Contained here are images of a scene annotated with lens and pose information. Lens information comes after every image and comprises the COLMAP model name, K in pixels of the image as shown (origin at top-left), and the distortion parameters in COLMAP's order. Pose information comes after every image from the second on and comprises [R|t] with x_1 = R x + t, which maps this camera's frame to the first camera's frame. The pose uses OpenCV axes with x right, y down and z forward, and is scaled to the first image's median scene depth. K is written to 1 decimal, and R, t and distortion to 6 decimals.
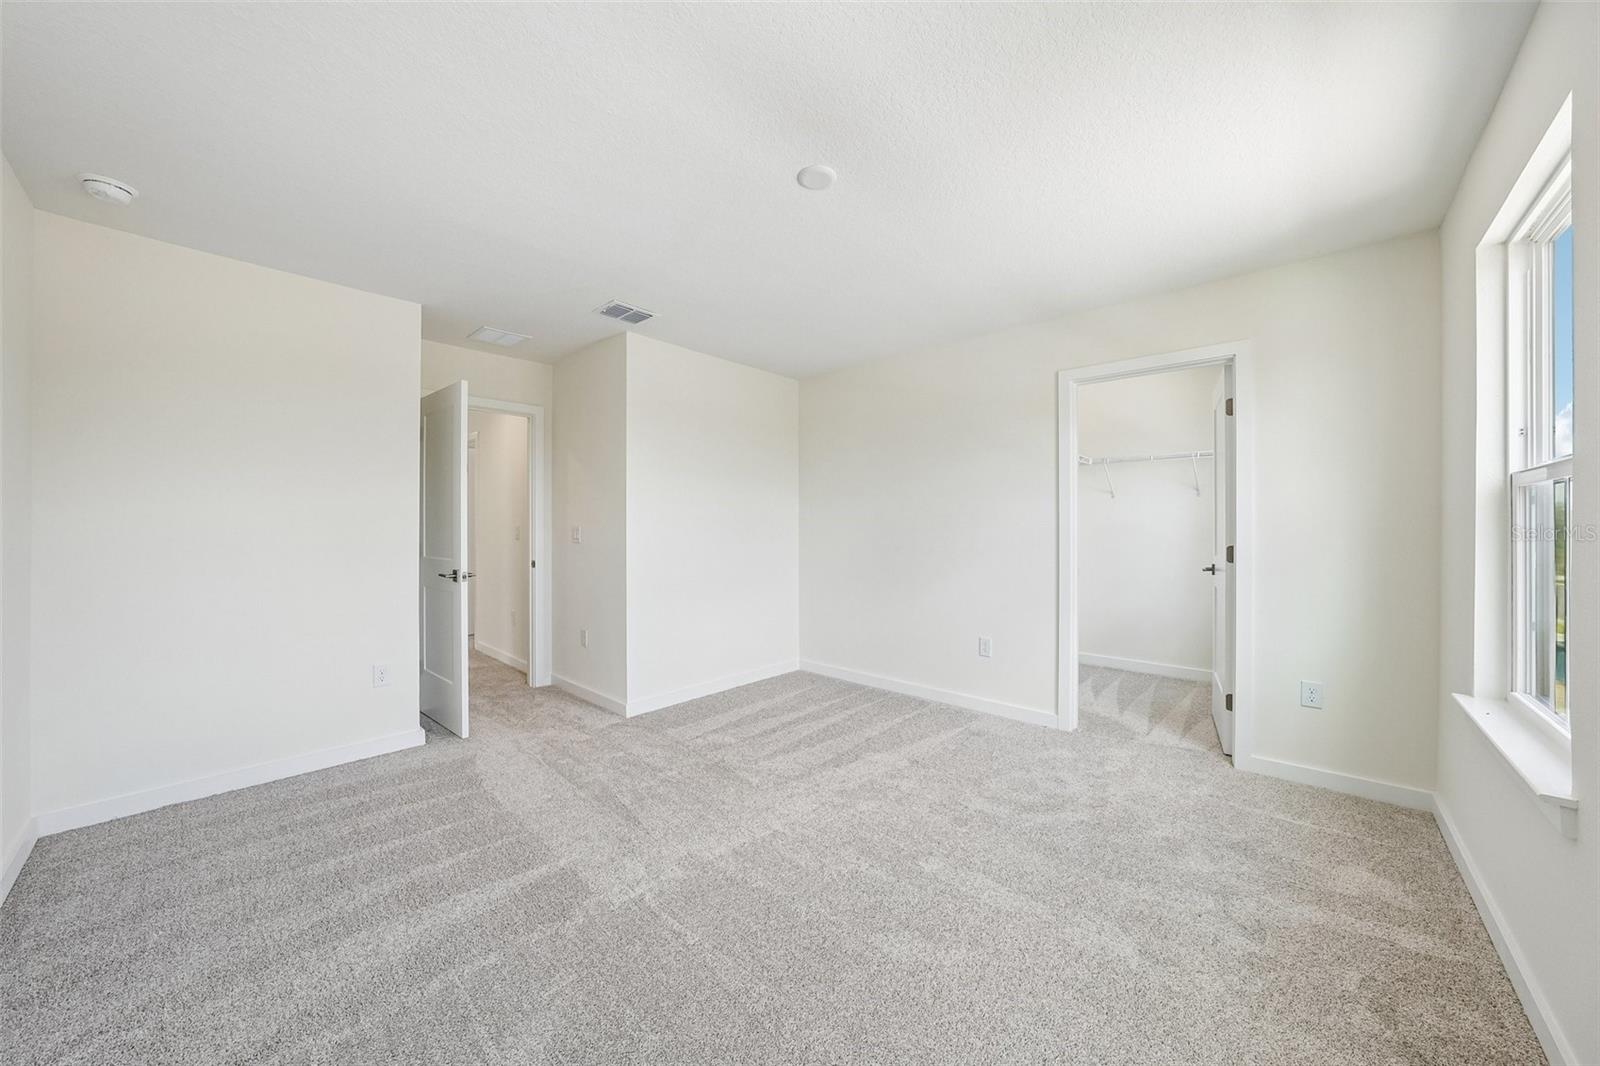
lens RADIAL K [[571.0, 0, 798.5], [0, 571.0, 526.5], [0, 0, 1]] dist [-0.000277, -0.000008]
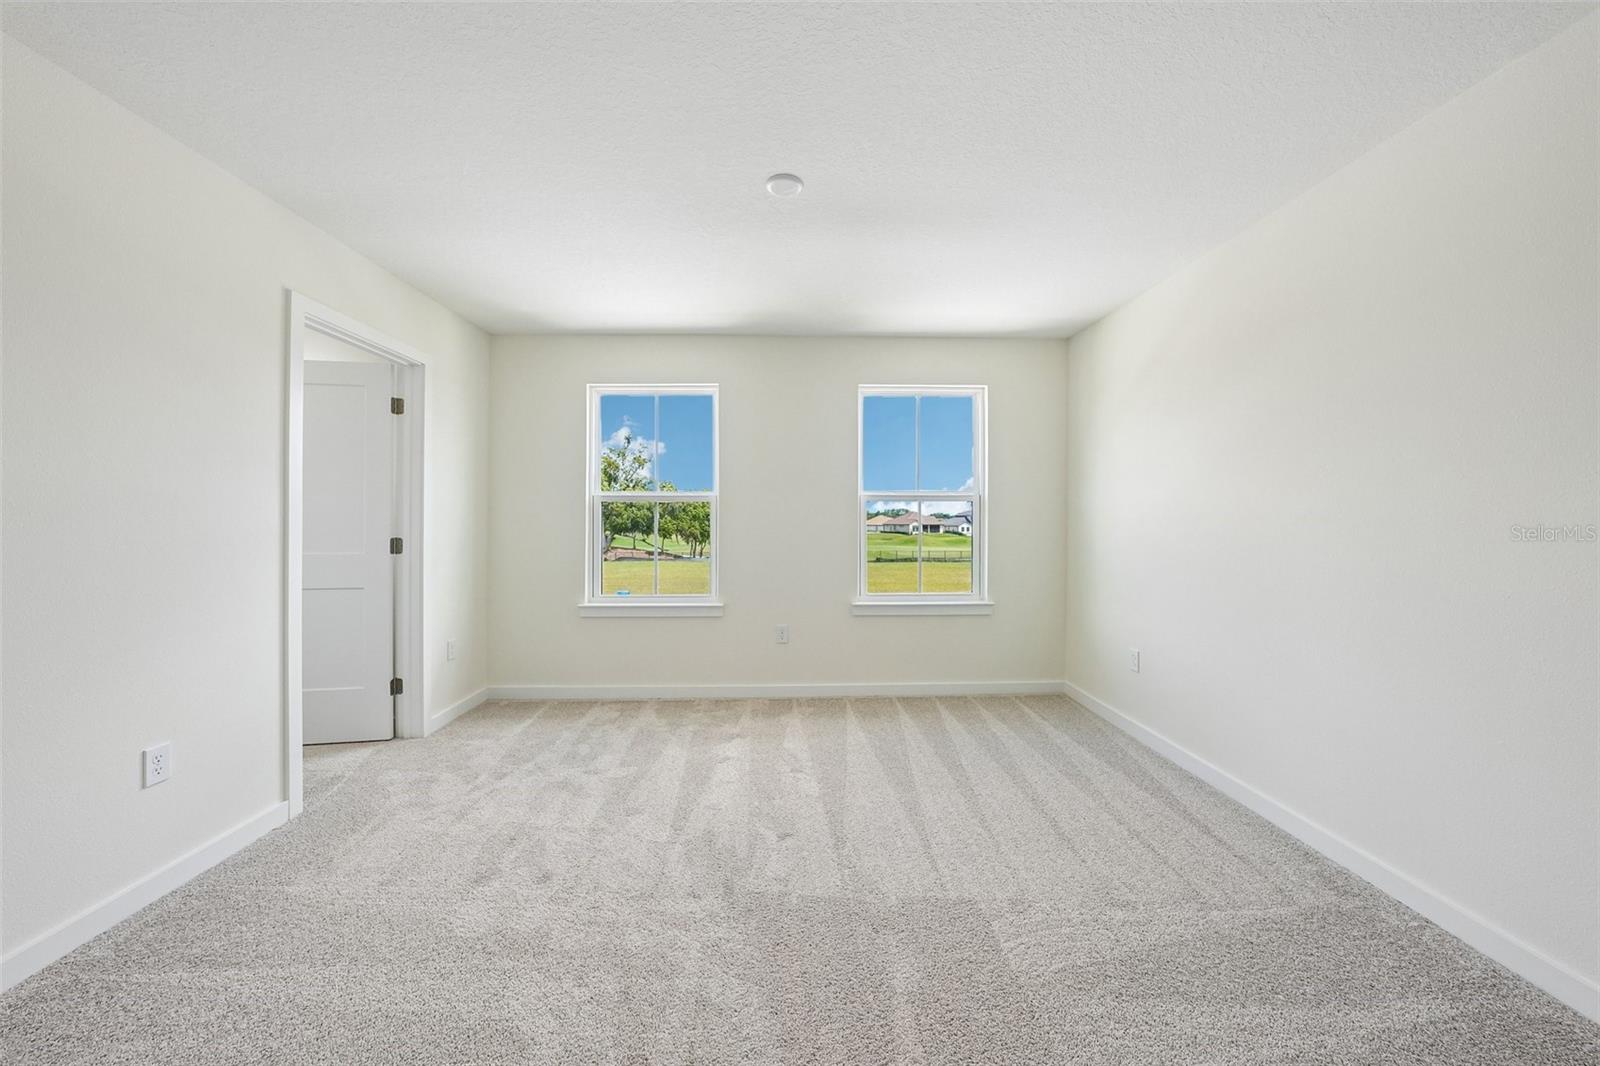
lens RADIAL K [[571.0, 0, 798.5], [0, 571.0, 526.5], [0, 0, 1]] dist [-0.000277, -0.000008]
pose [[-0.710037, 0.003359, 0.704157, -0.893021], [0.000920, 0.999992, -0.003842, 0.021218], [-0.704164, -0.002081, -0.710034, 2.110886]]
